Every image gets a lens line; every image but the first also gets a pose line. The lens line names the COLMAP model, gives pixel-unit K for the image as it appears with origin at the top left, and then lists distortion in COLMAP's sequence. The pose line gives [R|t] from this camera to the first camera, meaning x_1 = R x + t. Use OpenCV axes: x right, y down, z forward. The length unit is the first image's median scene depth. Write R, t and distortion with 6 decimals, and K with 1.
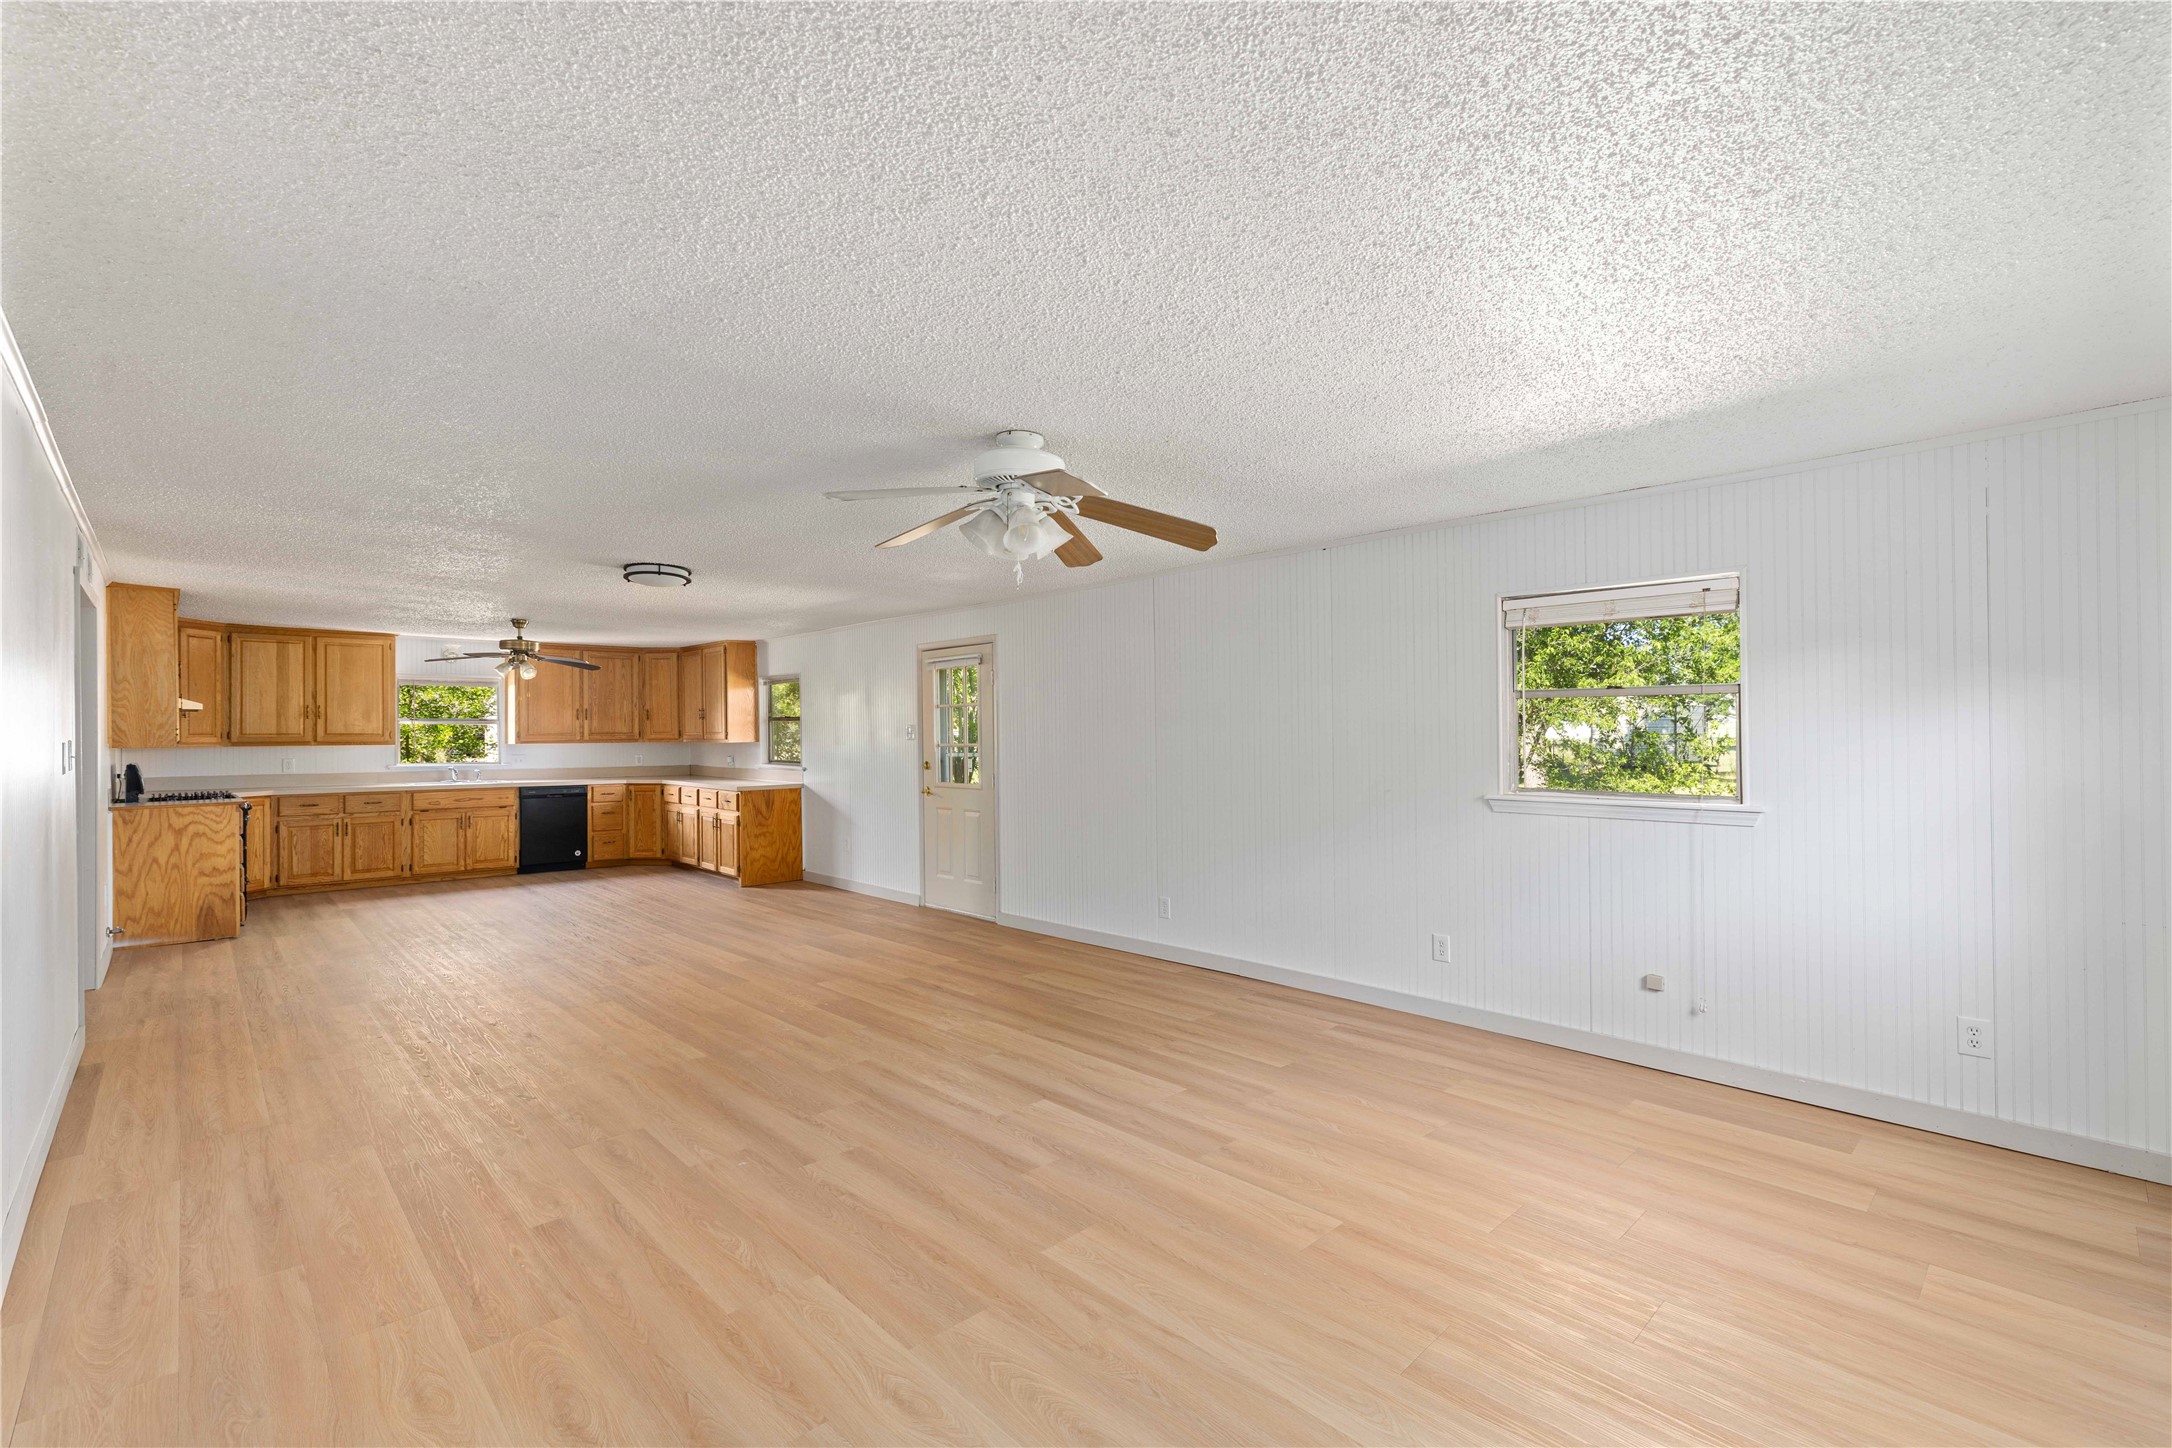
lens RADIAL K [[946.9, 0, 1075.1], [0, 946.9, 728.6], [0, 0, 1]] dist [-0.002201, 0.002018]
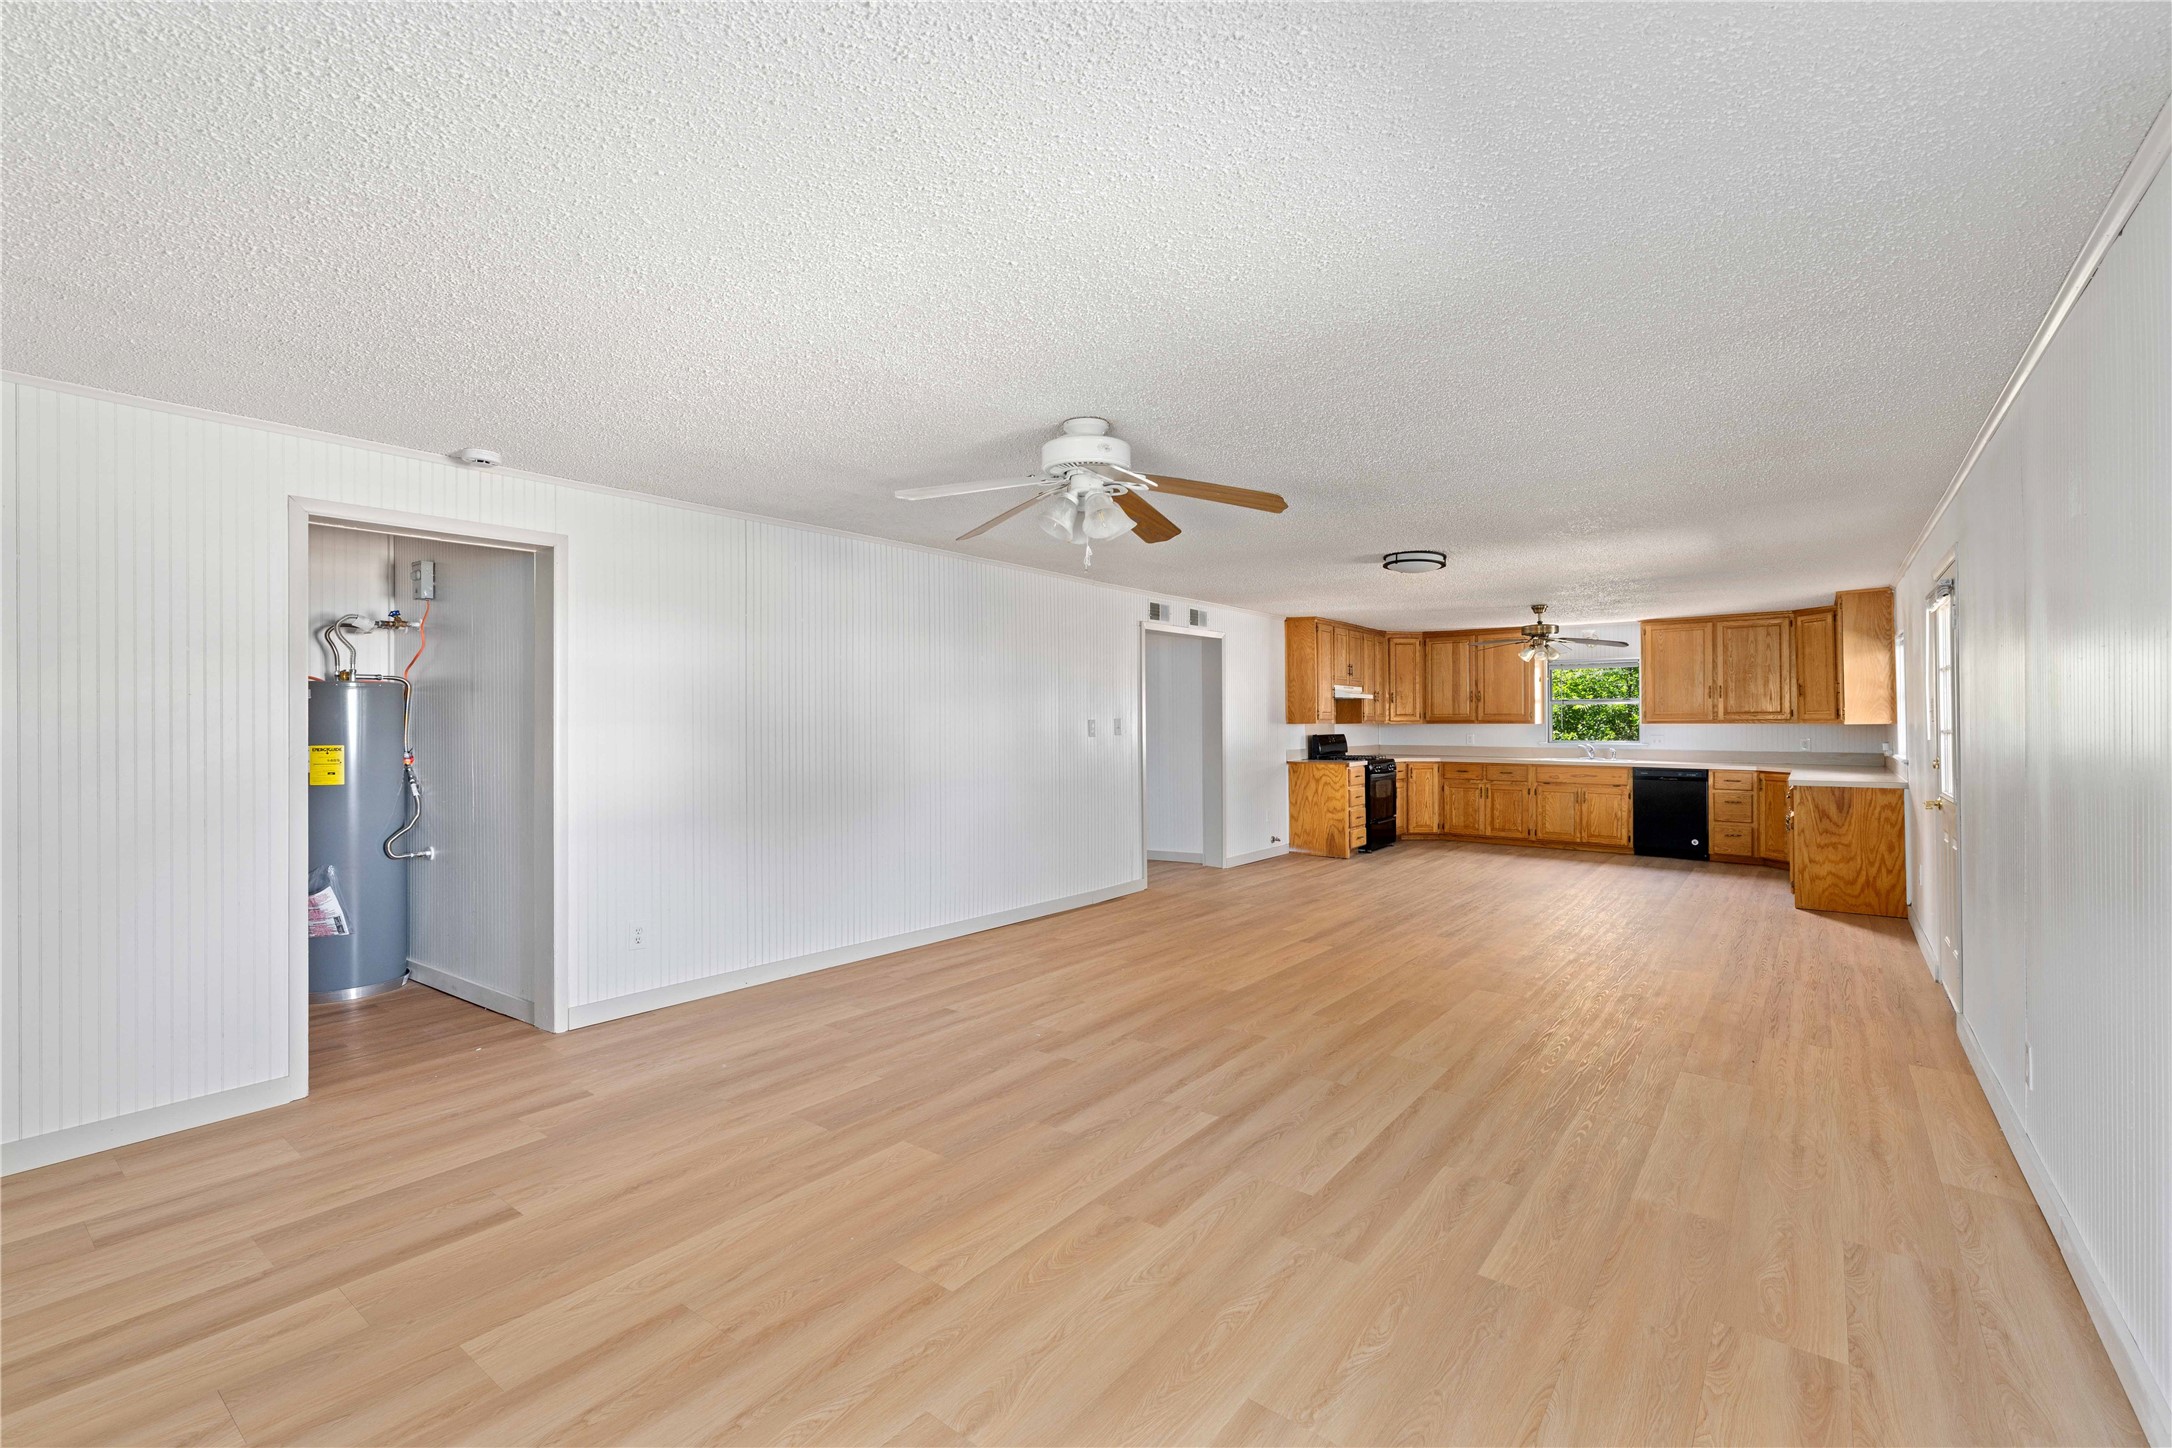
lens RADIAL K [[946.9, 0, 1076.4], [0, 946.9, 720.7], [0, 0, 1]] dist [-0.002201, 0.002018]
pose [[0.152014, 0.004434, -0.988368, 0.432935], [0.008098, 0.999951, 0.005732, 0.003296], [0.988345, -0.008875, 0.151971, 0.376927]]
